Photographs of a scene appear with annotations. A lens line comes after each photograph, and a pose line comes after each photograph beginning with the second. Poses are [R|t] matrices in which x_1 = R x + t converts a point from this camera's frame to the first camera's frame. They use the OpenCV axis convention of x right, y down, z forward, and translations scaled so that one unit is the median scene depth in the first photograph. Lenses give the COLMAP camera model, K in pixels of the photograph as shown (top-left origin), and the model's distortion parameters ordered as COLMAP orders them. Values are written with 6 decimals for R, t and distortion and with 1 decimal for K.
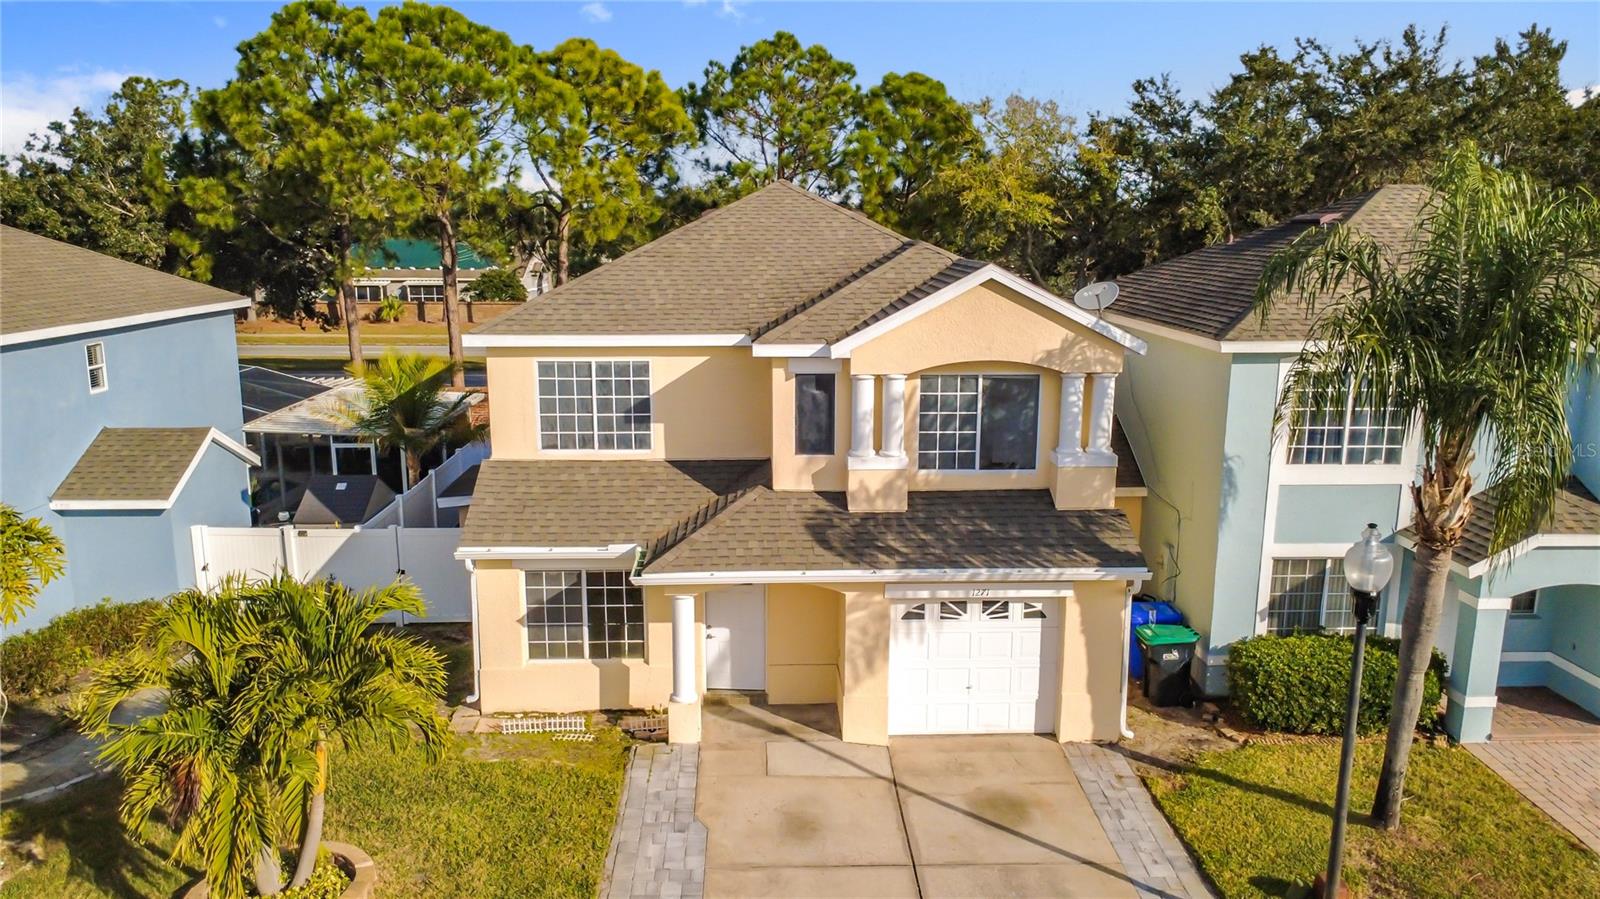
lens RADIAL K [[1173.2, 0, 800.0], [0, 1173.2, 449.5], [0, 0, 1]] dist [0.027138, 0.000115]
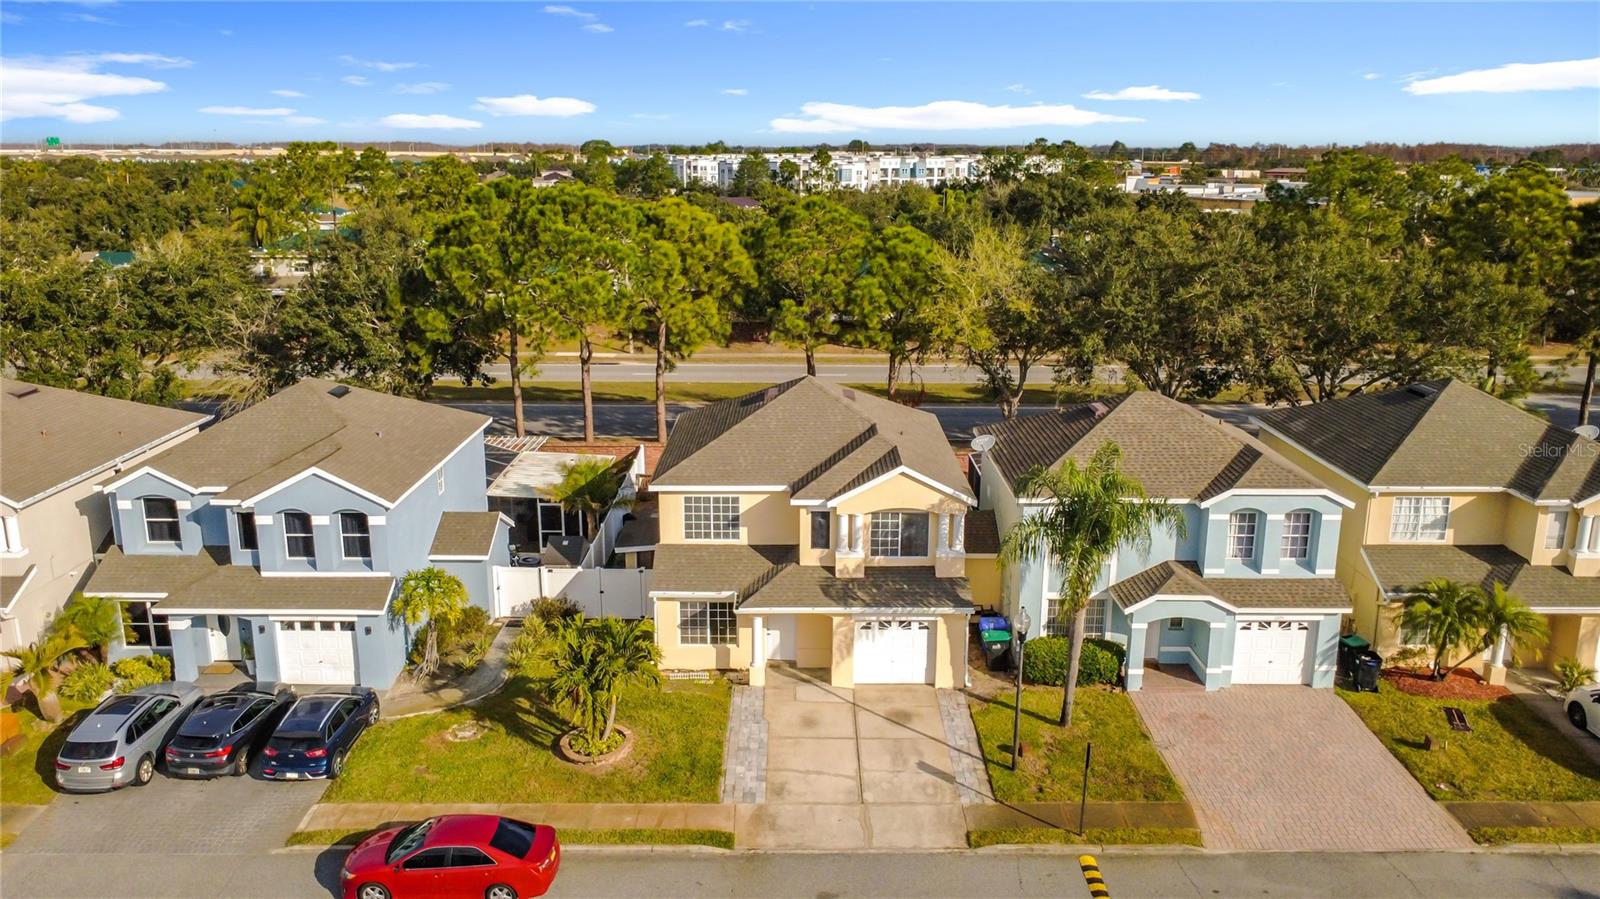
lens RADIAL K [[1225.3, 0, 800.0], [0, 1225.3, 449.5], [0, 0, 1]] dist [0.003091, 0.000141]
pose [[0.999242, 0.009570, -0.037734, 0.056758], [-0.007542, 0.998537, 0.053548, -0.286571], [0.038192, -0.053223, 0.997852, -1.149648]]
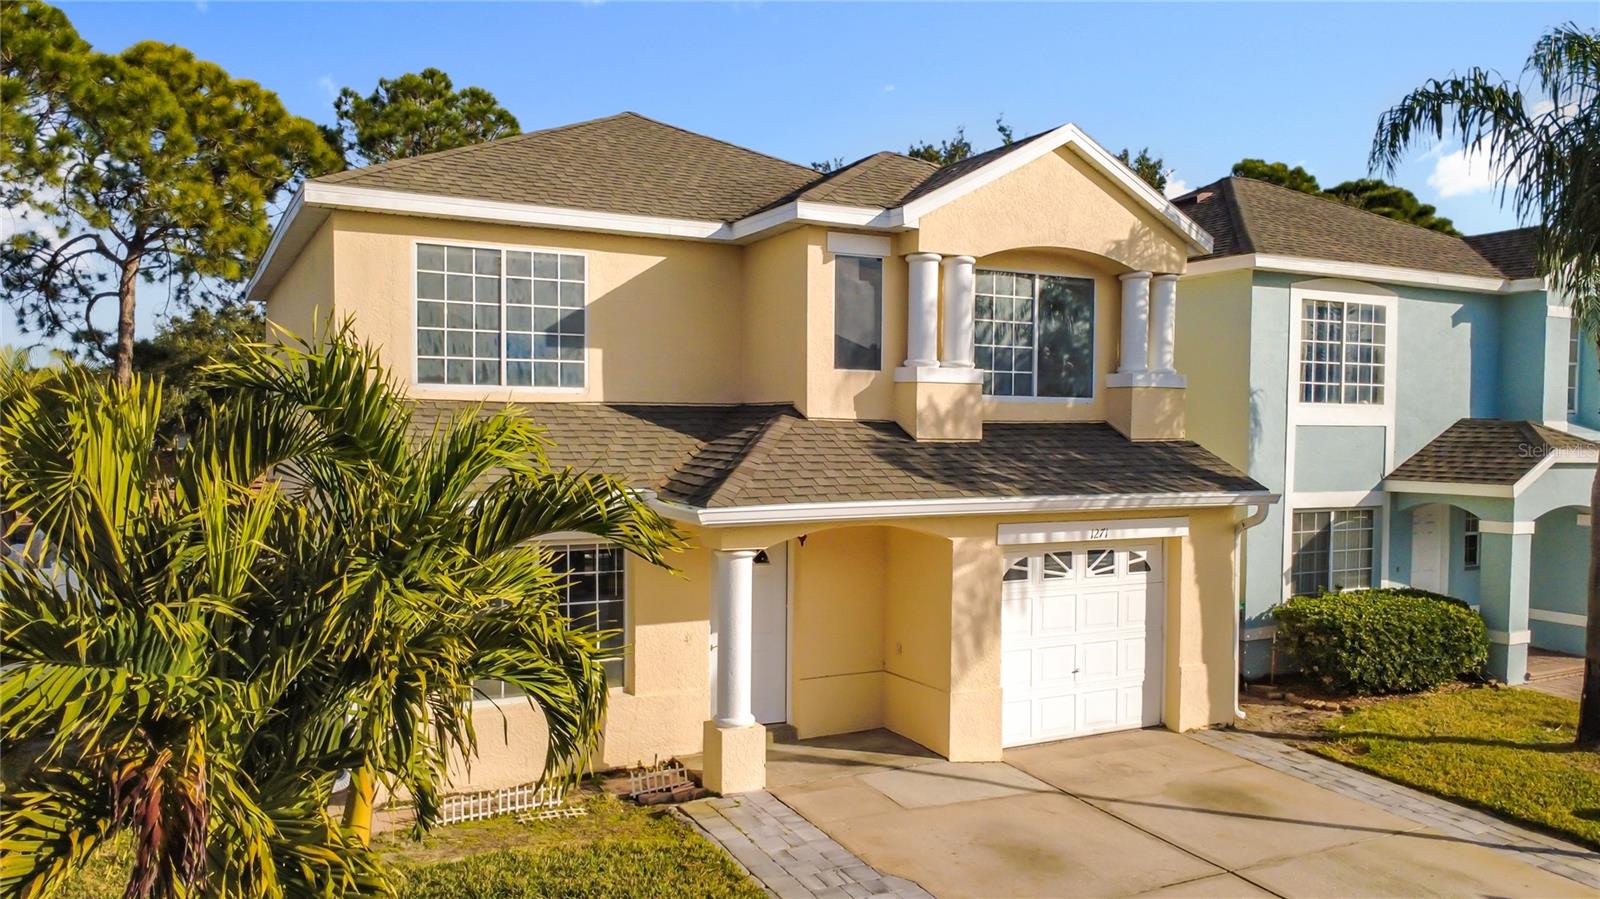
lens RADIAL K [[1173.2, 0, 800.0], [0, 1173.2, 449.5], [0, 0, 1]] dist [0.027138, 0.000115]
pose [[0.901086, -0.004867, 0.433613, -0.335504], [0.079327, 0.984914, -0.153794, 0.162536], [-0.426323, 0.172979, 0.887878, 0.378813]]
